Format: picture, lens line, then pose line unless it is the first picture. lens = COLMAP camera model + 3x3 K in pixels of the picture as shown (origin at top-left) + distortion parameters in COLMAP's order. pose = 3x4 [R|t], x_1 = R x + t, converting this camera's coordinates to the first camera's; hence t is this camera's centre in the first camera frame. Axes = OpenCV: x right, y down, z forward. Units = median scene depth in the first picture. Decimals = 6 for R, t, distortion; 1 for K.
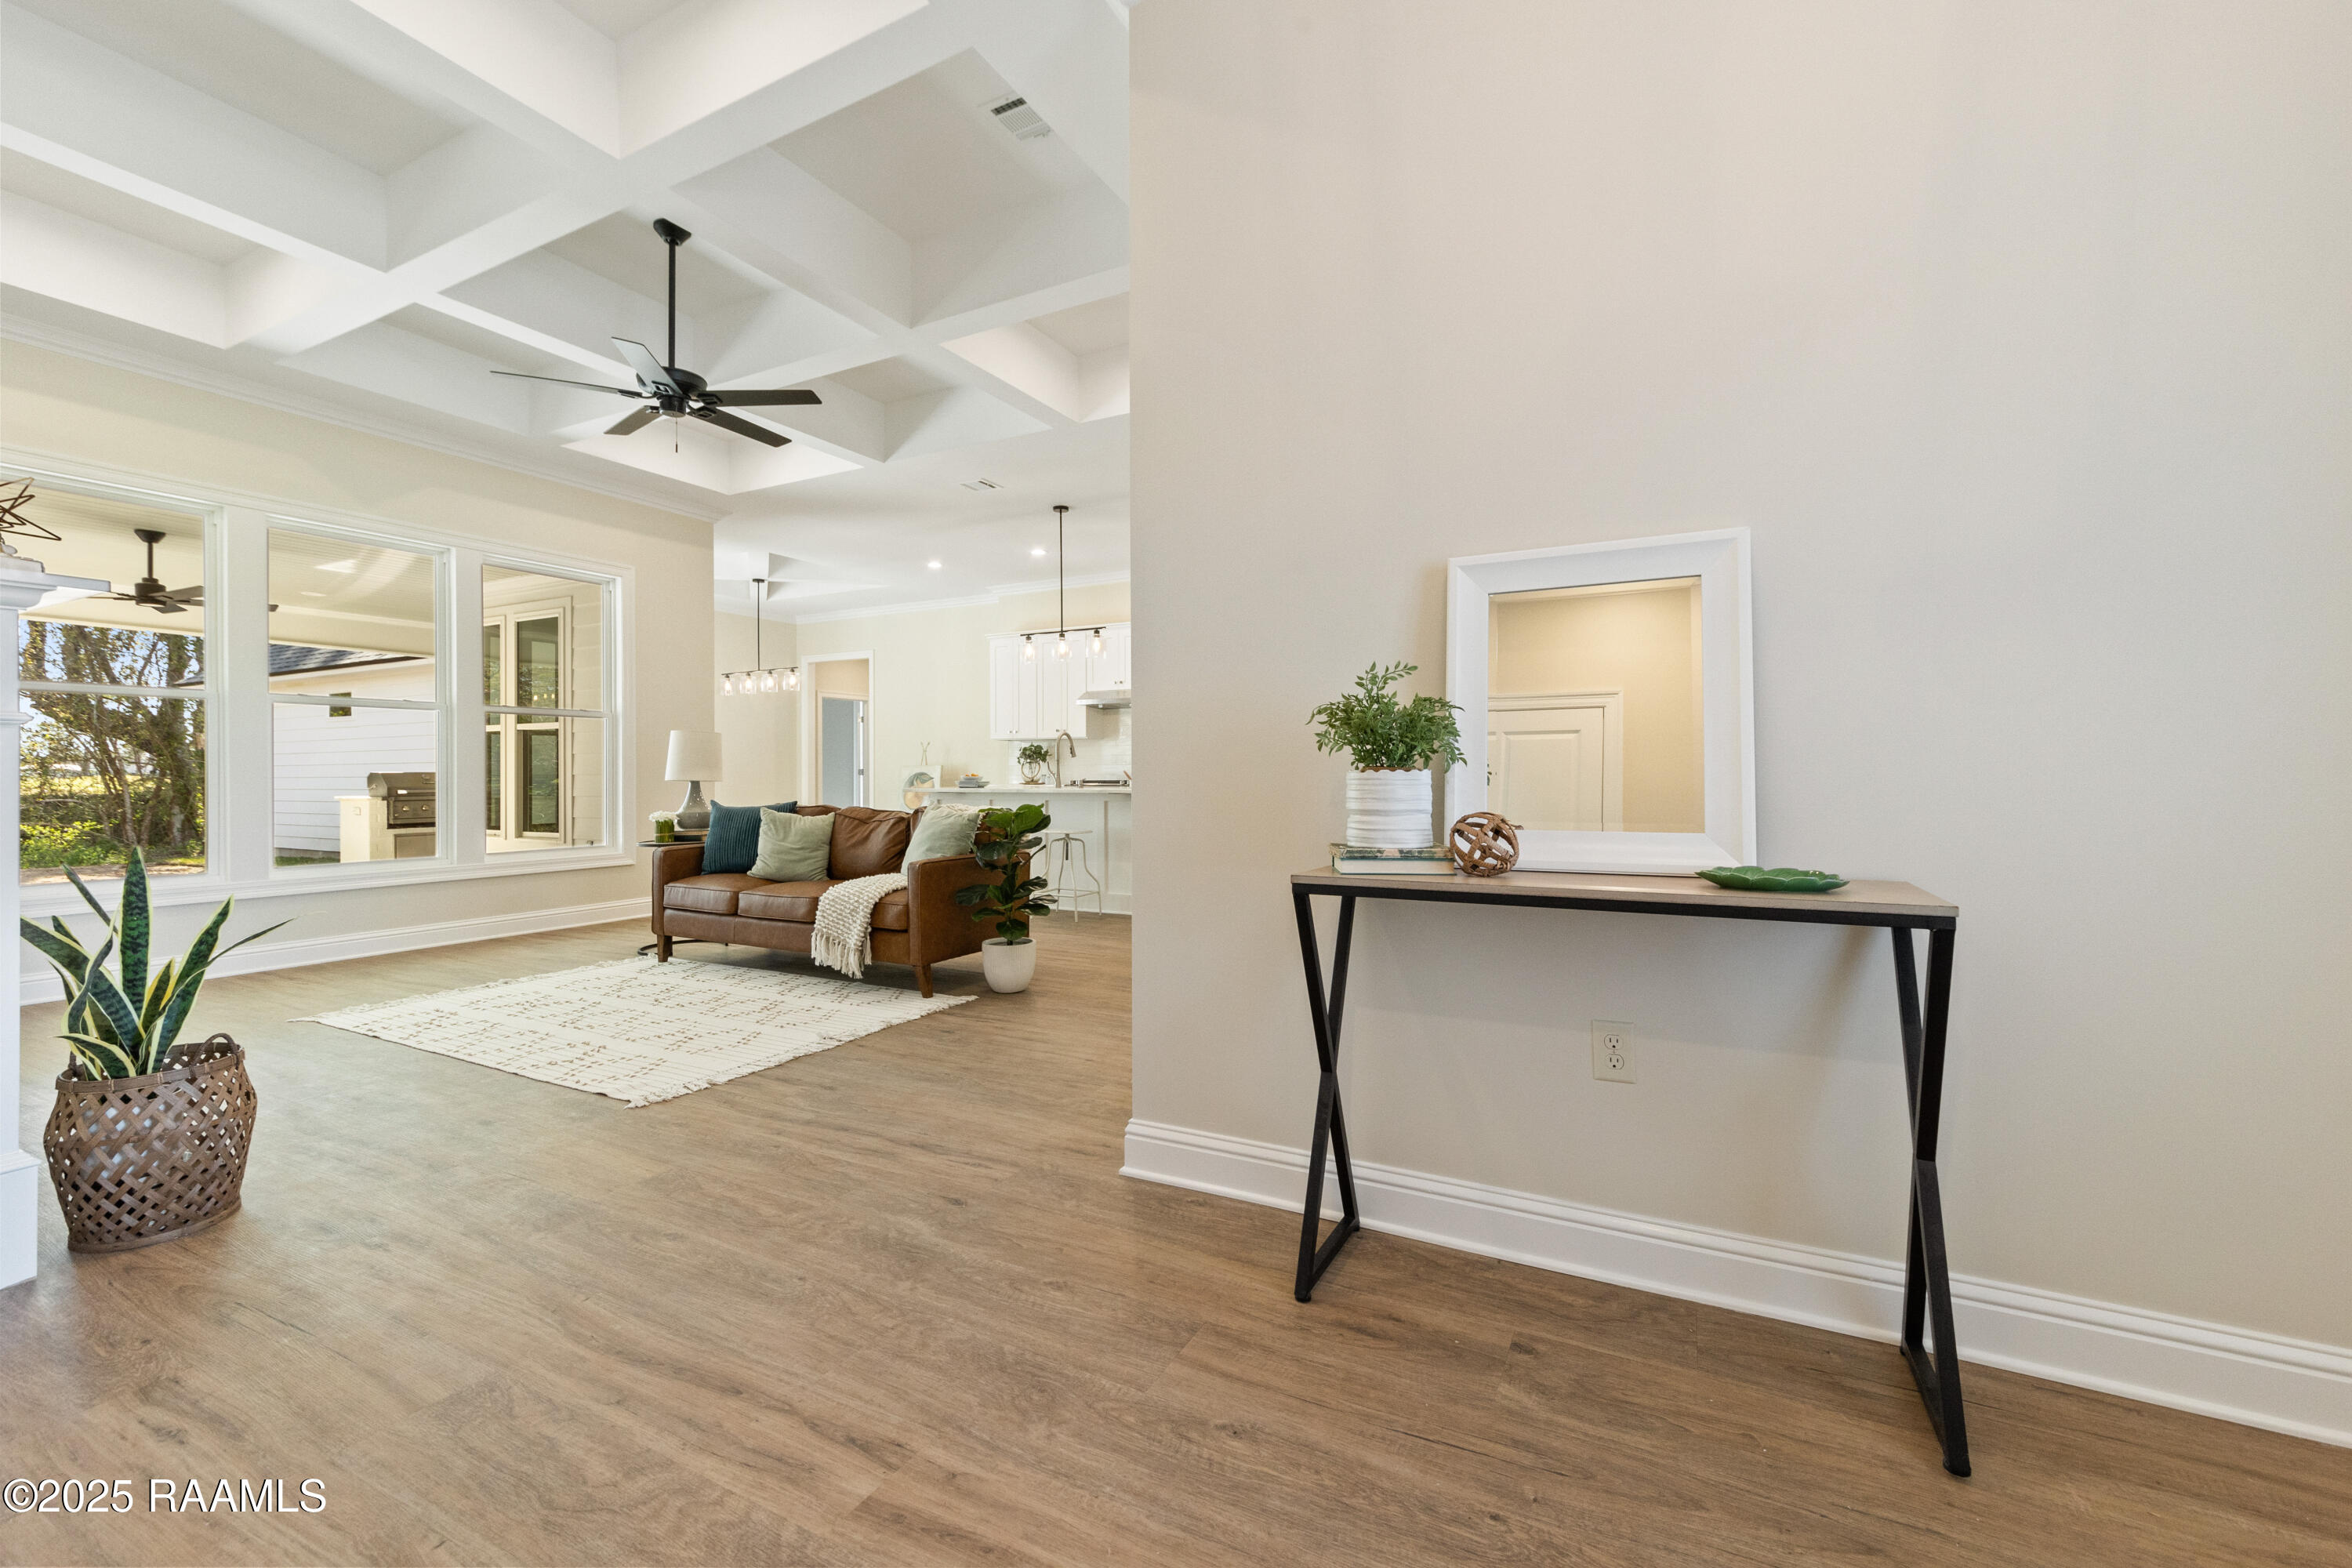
lens RADIAL K [[932.4, 0, 1176.0], [0, 932.4, 784.0], [0, 0, 1]] dist [-0.002500, -0.000310]
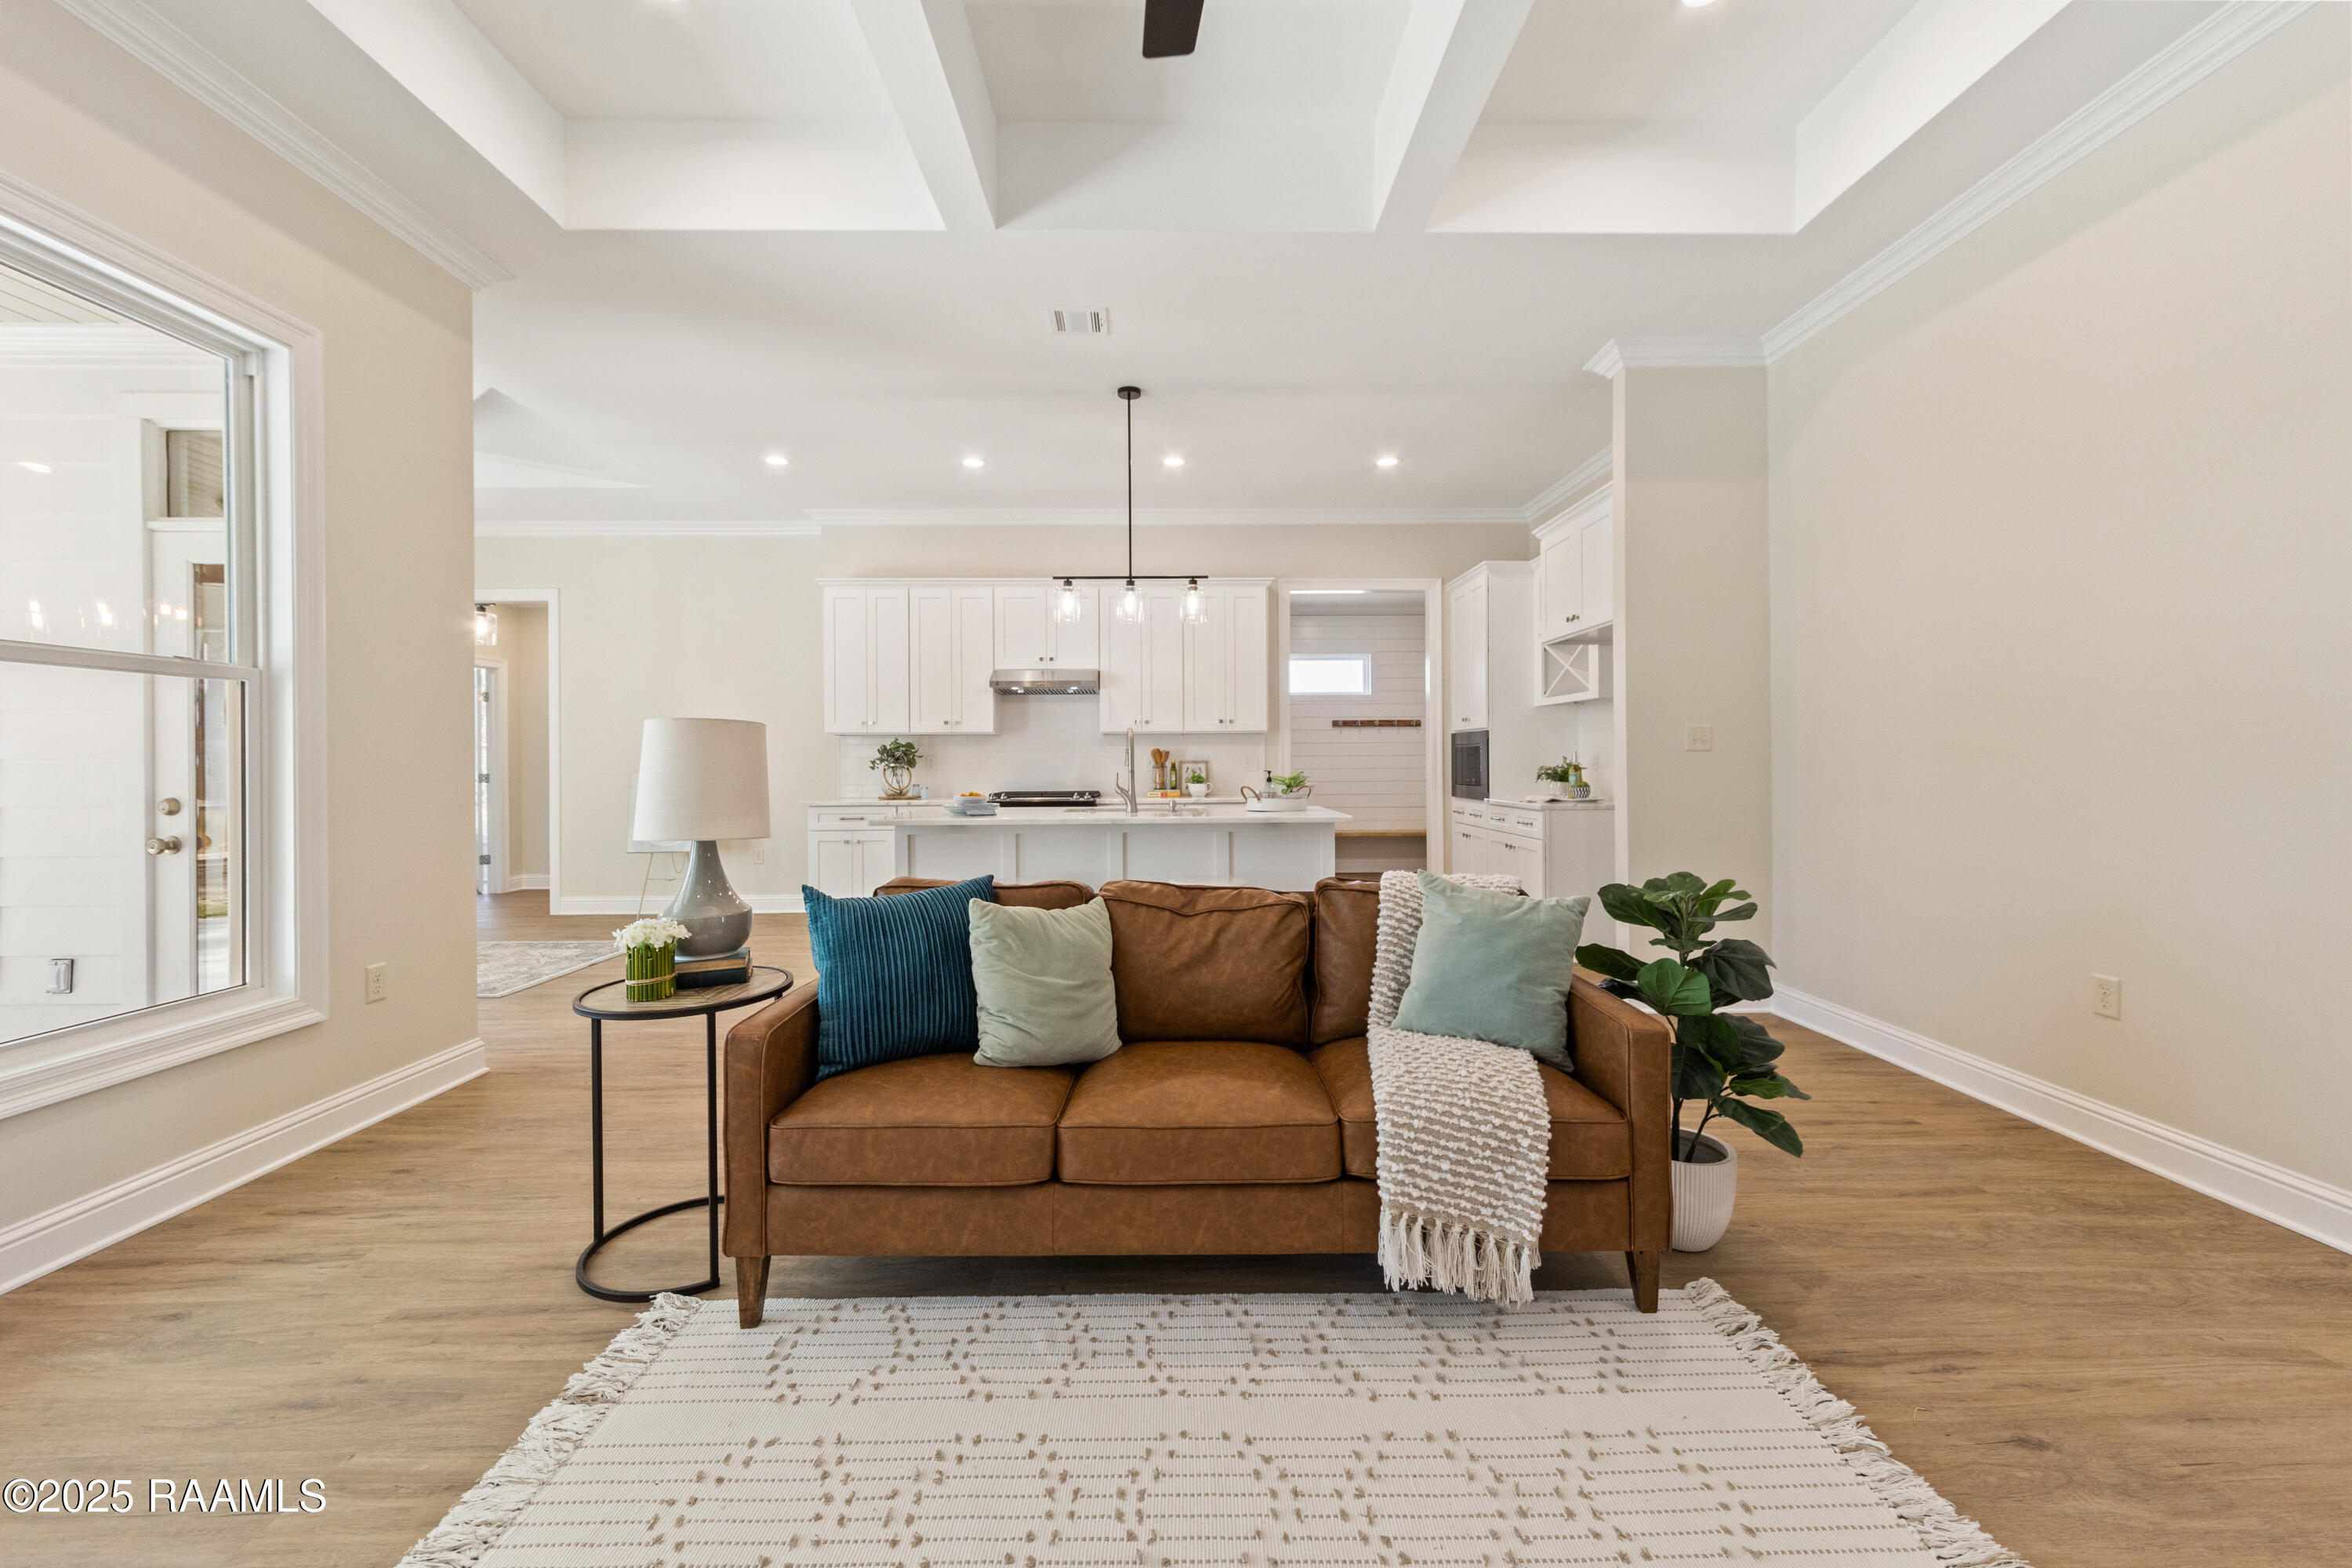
lens RADIAL K [[909.0, 0, 1164.4], [0, 909.0, 770.9], [0, 0, 1]] dist [-0.000773, 0.000055]
pose [[0.882056, -0.008209, 0.471073, -0.413484], [0.009401, 0.999956, -0.000176, -0.025469], [-0.471051, 0.004584, 0.882094, 0.423366]]
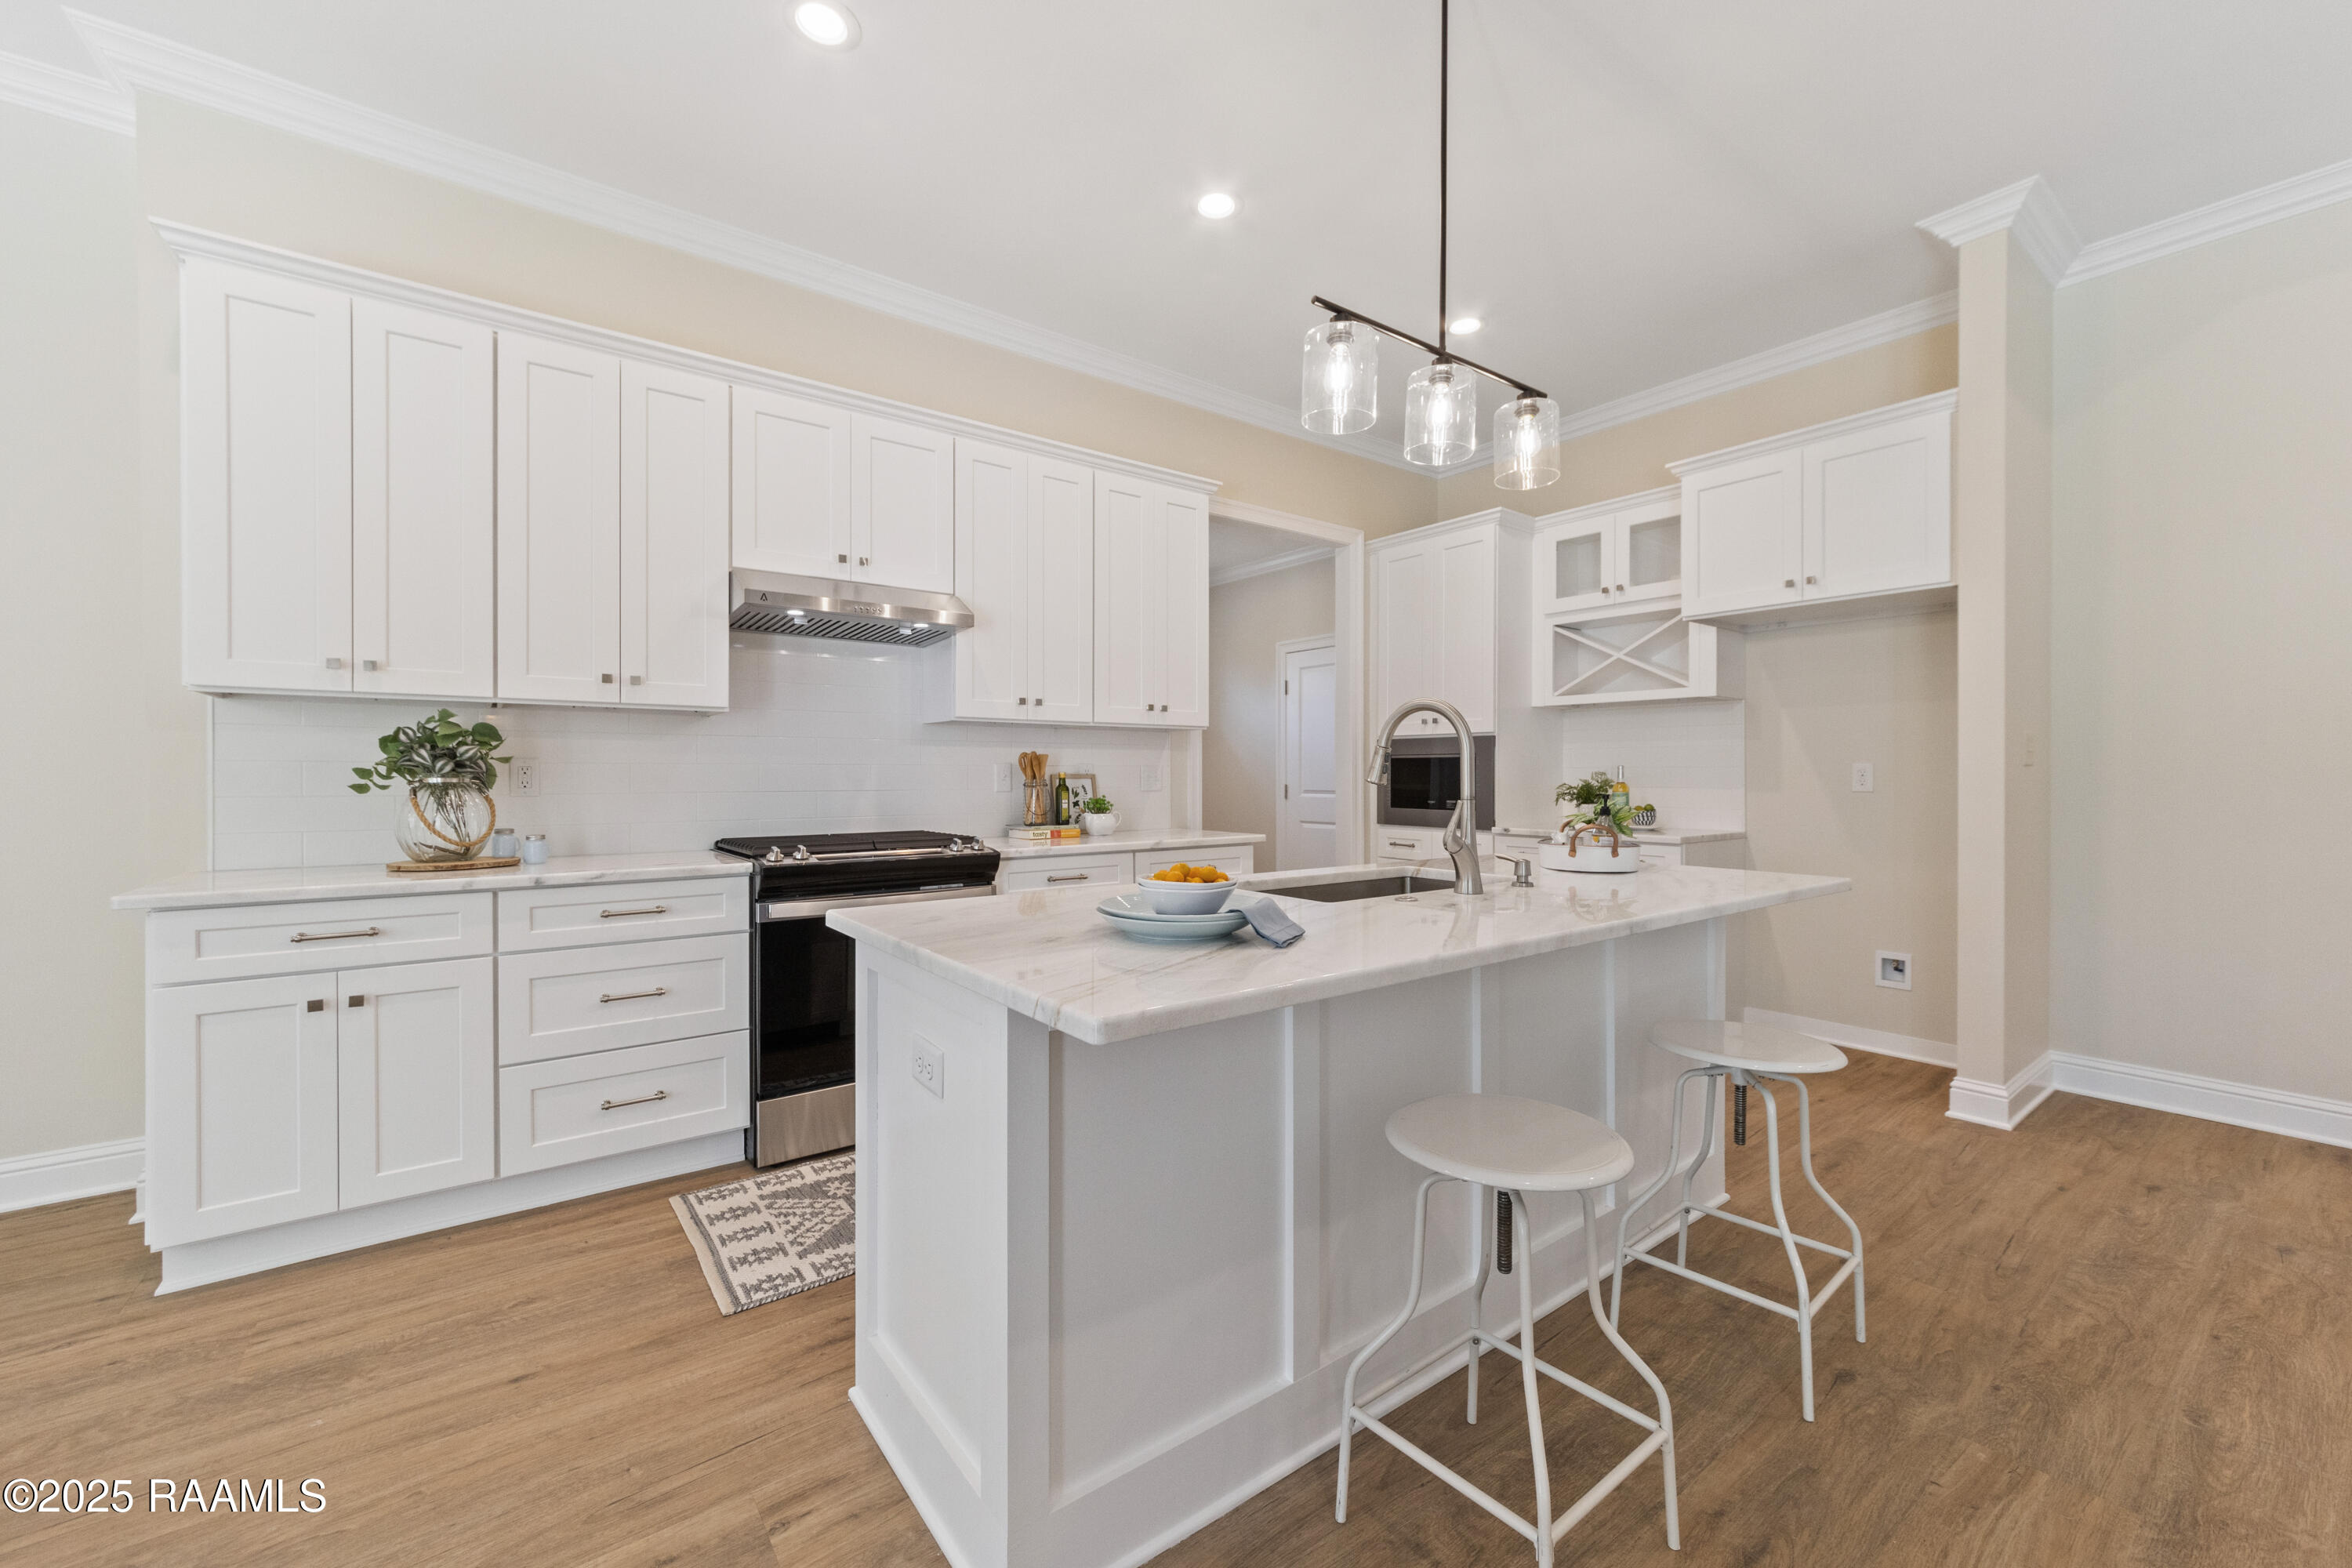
lens RADIAL K [[932.4, 0, 1176.0], [0, 932.4, 784.0], [0, 0, 1]] dist [-0.002500, -0.000310]
pose [[0.420254, -0.006794, 0.907381, -0.429701], [0.010694, 0.999940, 0.002534, -0.030775], [-0.907344, 0.008639, 0.420301, 0.965942]]
